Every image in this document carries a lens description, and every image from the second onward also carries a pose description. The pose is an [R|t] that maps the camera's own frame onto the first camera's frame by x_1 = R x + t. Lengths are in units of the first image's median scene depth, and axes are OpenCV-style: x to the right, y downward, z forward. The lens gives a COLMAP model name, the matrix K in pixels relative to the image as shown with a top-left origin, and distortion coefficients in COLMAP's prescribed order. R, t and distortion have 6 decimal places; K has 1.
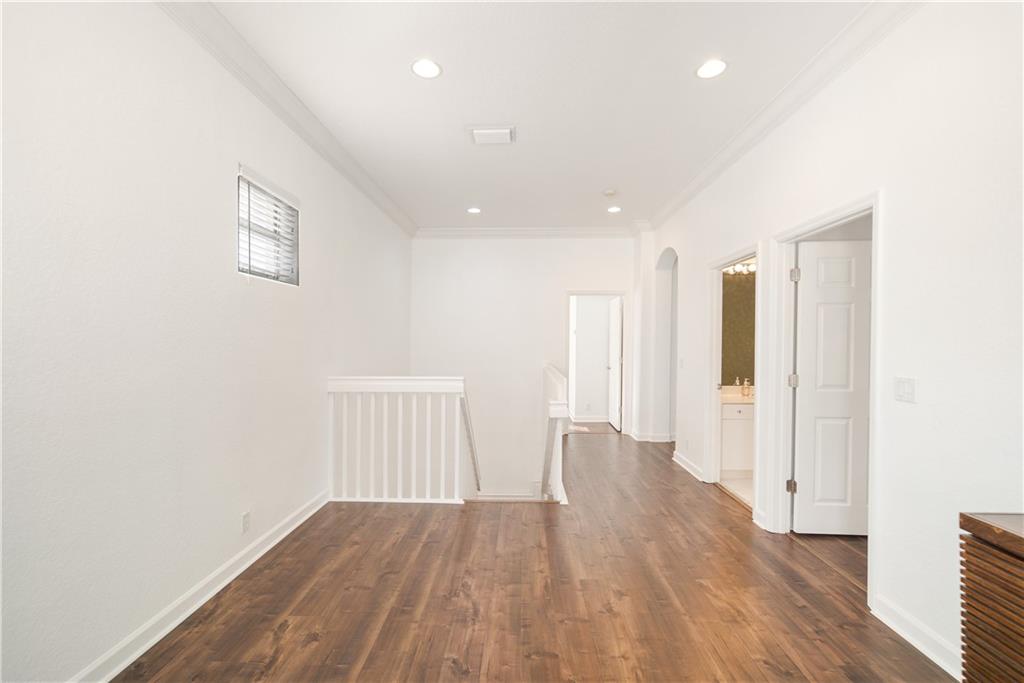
lens RADIAL K [[472.3, 0, 507.3], [0, 472.3, 326.8], [0, 0, 1]] dist [-0.020648, 0.025860]
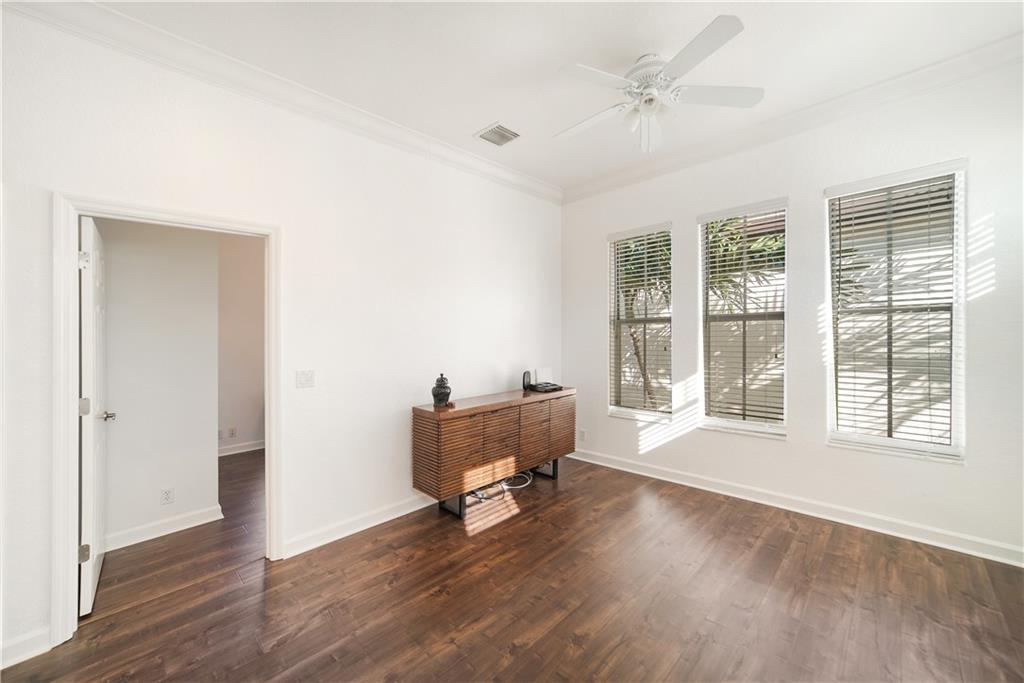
lens RADIAL K [[391.2, 0, 515.7], [0, 391.2, 346.8], [0, 0, 1]] dist [-0.000805, 0.005522]
pose [[-0.745240, -0.015500, 0.666616, -0.289935], [-0.004490, 0.999824, 0.018228, 0.008875], [-0.666782, 0.010591, -0.745178, 1.018512]]
